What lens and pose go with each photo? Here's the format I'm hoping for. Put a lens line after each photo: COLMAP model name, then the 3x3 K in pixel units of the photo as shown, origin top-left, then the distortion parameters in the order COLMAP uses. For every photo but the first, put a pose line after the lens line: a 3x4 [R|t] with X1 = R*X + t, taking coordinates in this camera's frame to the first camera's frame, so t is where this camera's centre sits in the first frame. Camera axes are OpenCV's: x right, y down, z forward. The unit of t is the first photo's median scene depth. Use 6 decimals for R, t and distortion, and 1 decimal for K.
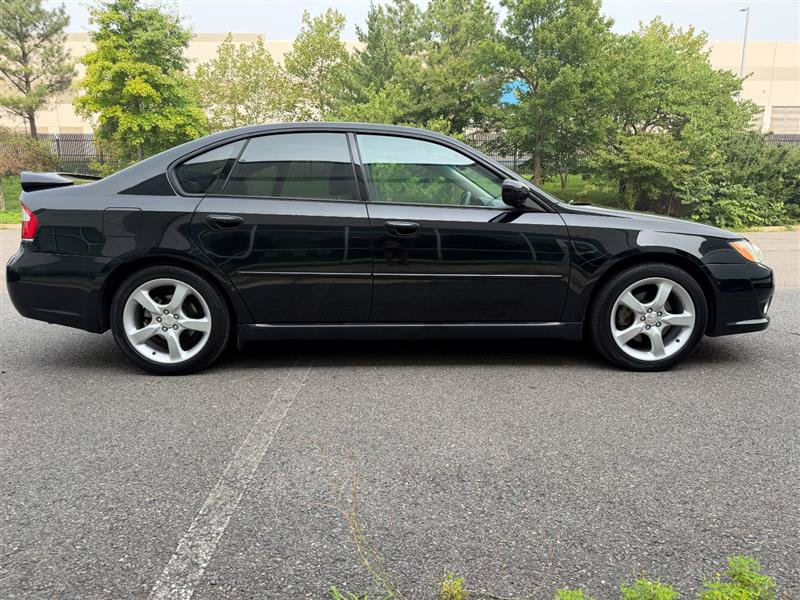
lens RADIAL K [[575.0, 0, 401.4], [0, 575.0, 302.5], [0, 0, 1]] dist [0.017728, -0.021180]
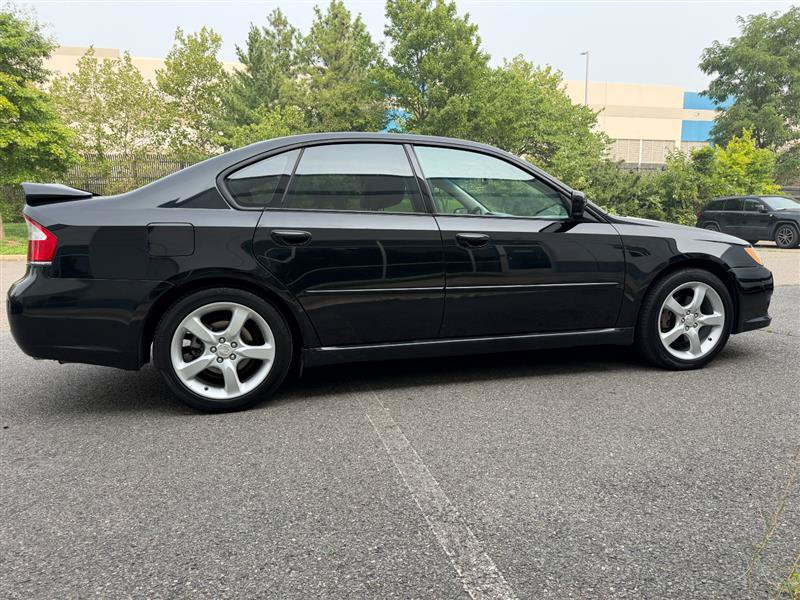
lens RADIAL K [[574.3, 0, 405.9], [0, 574.3, 301.1], [0, 0, 1]] dist [0.009964, -0.009484]
pose [[0.971507, -0.043257, 0.233029, -0.062254], [0.053245, 0.997905, -0.036739, 0.000714], [-0.230952, 0.048100, 0.971775, 0.014558]]
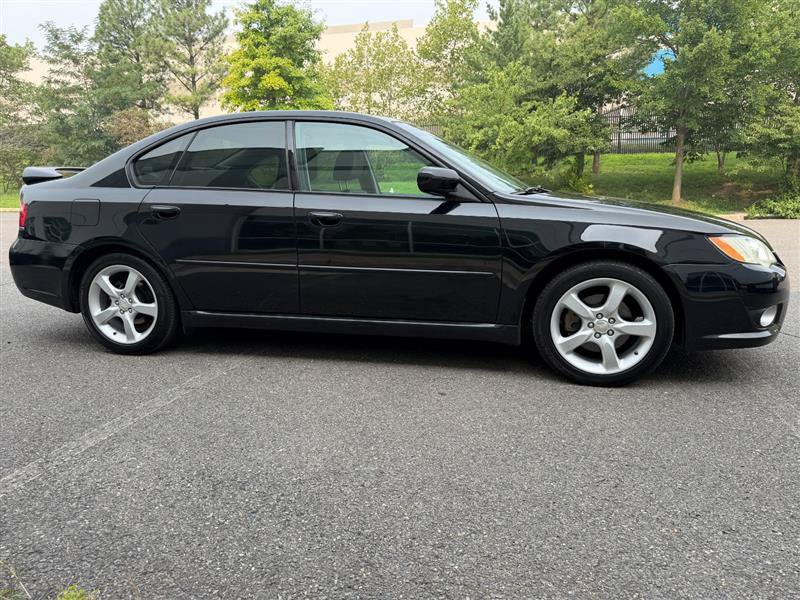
lens RADIAL K [[573.5, 0, 398.0], [0, 573.5, 305.3], [0, 0, 1]] dist [0.008759, -0.009694]
pose [[0.964887, 0.043326, -0.259068, 0.068066], [-0.034800, 0.998694, 0.037409, -0.004463], [0.260350, -0.027080, 0.965134, 0.017858]]
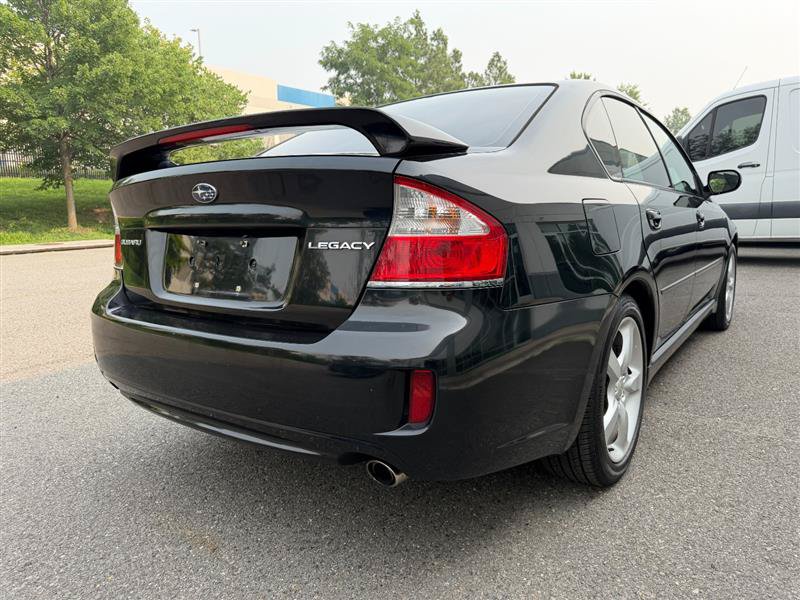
lens RADIAL K [[575.0, 0, 401.4], [0, 575.0, 302.5], [0, 0, 1]] dist [0.017728, -0.021180]
pose [[0.605779, -0.145908, 0.782140, -0.185612], [0.156974, 0.985636, 0.062292, -0.023854], [-0.779994, 0.085040, 0.619982, 0.147707]]
